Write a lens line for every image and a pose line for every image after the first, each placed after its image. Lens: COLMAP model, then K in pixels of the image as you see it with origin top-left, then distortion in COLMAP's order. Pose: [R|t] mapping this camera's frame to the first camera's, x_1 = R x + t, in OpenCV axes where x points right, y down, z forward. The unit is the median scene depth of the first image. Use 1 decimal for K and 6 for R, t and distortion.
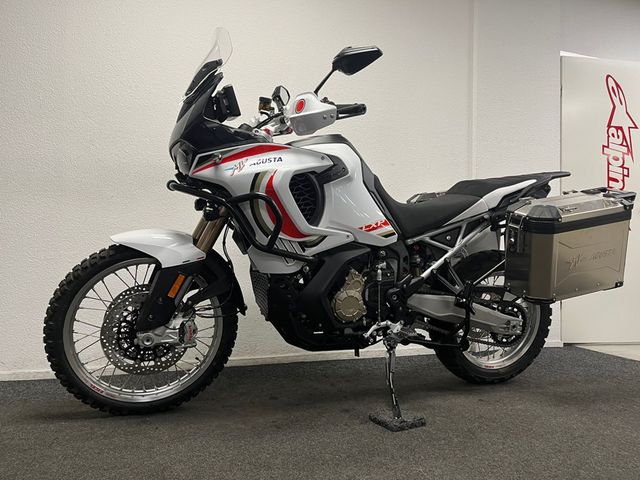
lens RADIAL K [[479.5, 0, 319.5], [0, 479.5, 243.6], [0, 0, 1]] dist [0.107155, -0.141618]
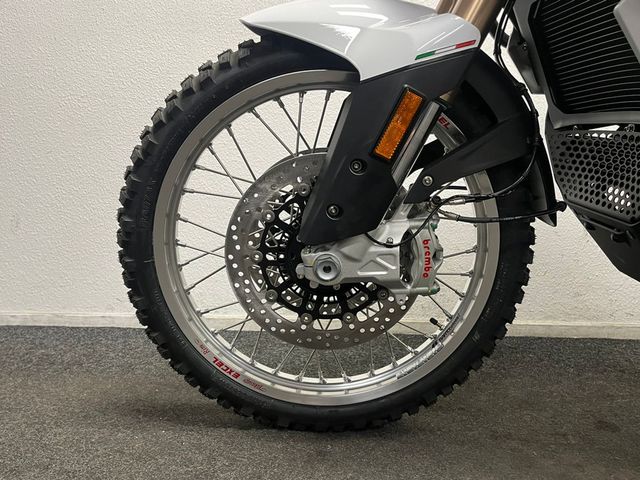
lens RADIAL K [[506.8, 0, 320.0], [0, 506.8, 240.0], [0, 0, 1]] dist [0.065056, -0.000934]
pose [[0.937554, 0.026714, -0.346812, -0.202026], [0.006340, 0.995568, 0.093826, 0.128083], [0.347782, -0.090166, 0.933230, 0.575790]]
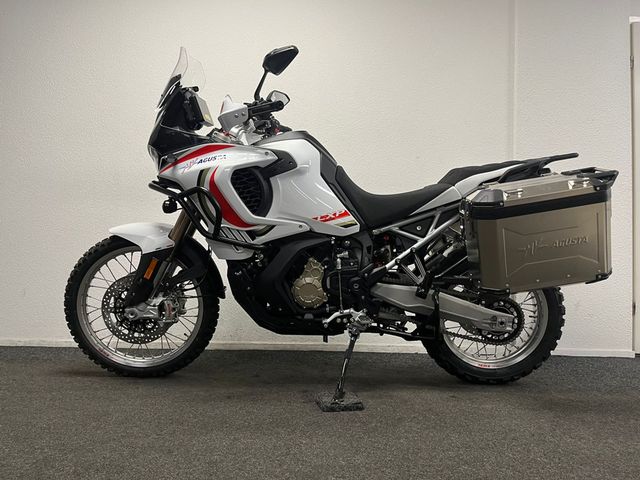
lens RADIAL K [[479.5, 0, 319.5], [0, 479.5, 243.6], [0, 0, 1]] dist [0.107155, -0.141618]
pose [[0.946708, -0.003155, -0.322077, 0.445059], [-0.000074, 0.999950, -0.010012, 0.034457], [0.322092, 0.009503, 0.946661, 0.009394]]
